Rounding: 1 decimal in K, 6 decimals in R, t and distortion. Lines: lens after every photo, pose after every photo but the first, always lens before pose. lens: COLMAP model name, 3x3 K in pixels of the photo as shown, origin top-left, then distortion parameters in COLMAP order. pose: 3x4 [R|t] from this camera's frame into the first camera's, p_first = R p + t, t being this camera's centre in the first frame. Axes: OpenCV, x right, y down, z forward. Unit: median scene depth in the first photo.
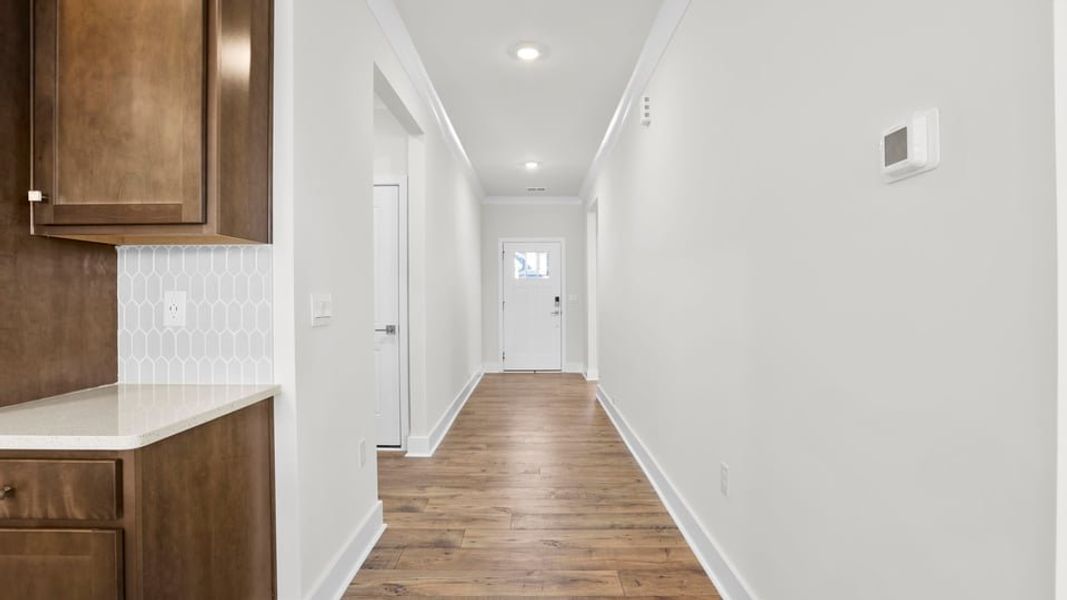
lens RADIAL K [[495.7, 0, 538.5], [0, 495.7, 300.6], [0, 0, 1]] dist [-0.041276, 0.008734]
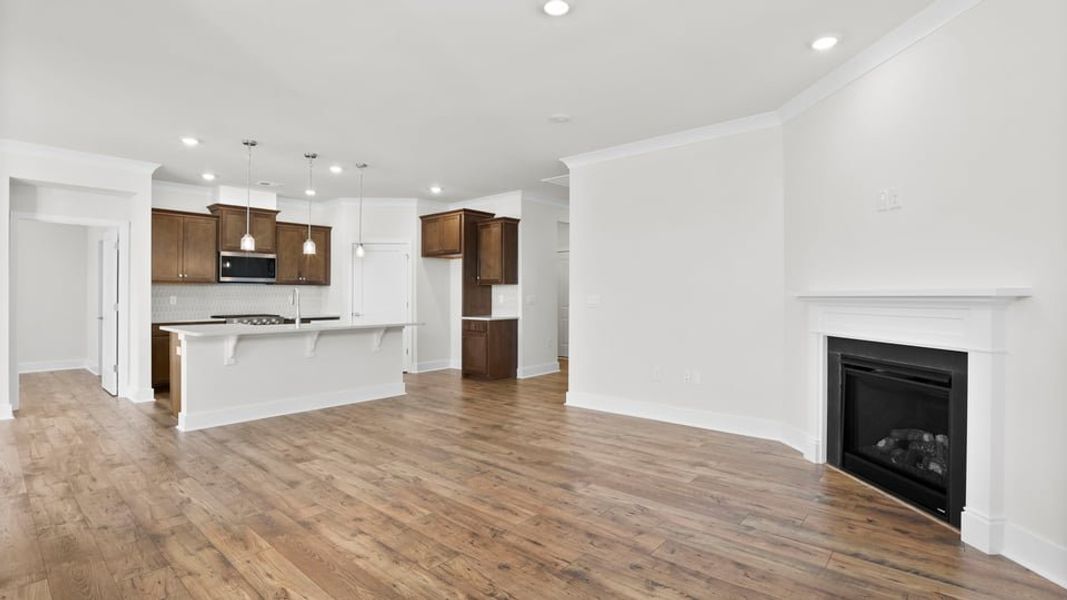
lens RADIAL K [[495.7, 0, 532.4], [0, 495.7, 294.7], [0, 0, 1]] dist [-0.041276, 0.008734]
pose [[0.744926, -0.004961, -0.667129, 1.140220], [-0.003528, 0.999929, -0.011376, 0.012730], [0.667138, 0.010828, 0.744855, -1.004419]]
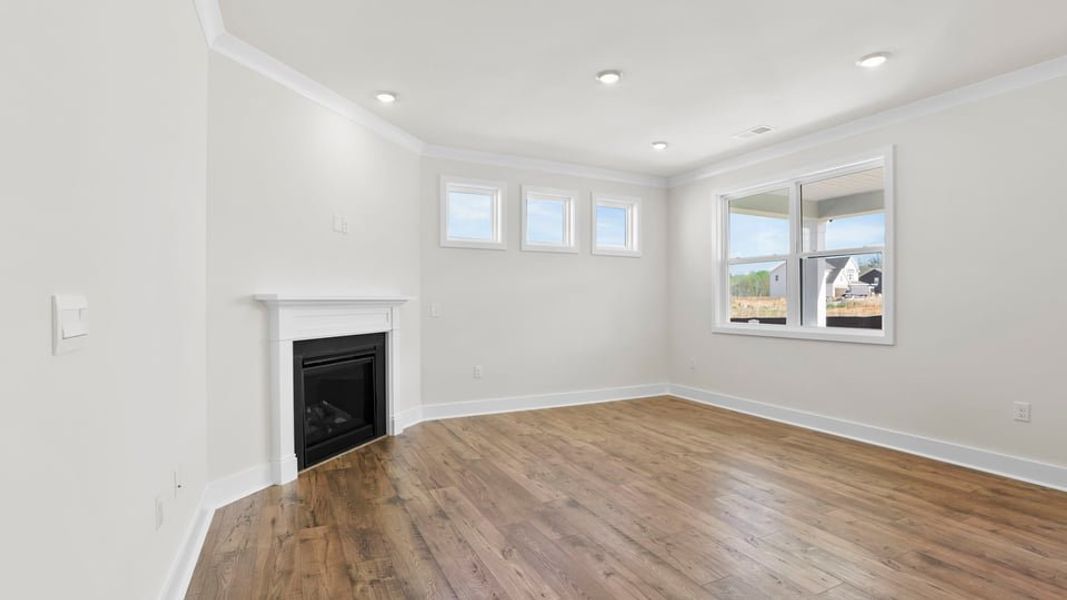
lens RADIAL K [[495.7, 0, 528.9], [0, 495.7, 298.8], [0, 0, 1]] dist [-0.041276, 0.008734]
pose [[-0.429137, 0.002226, 0.903237, -0.538253], [0.004455, 0.999990, -0.000348, -0.000313], [-0.903228, 0.003875, -0.429143, 0.488426]]
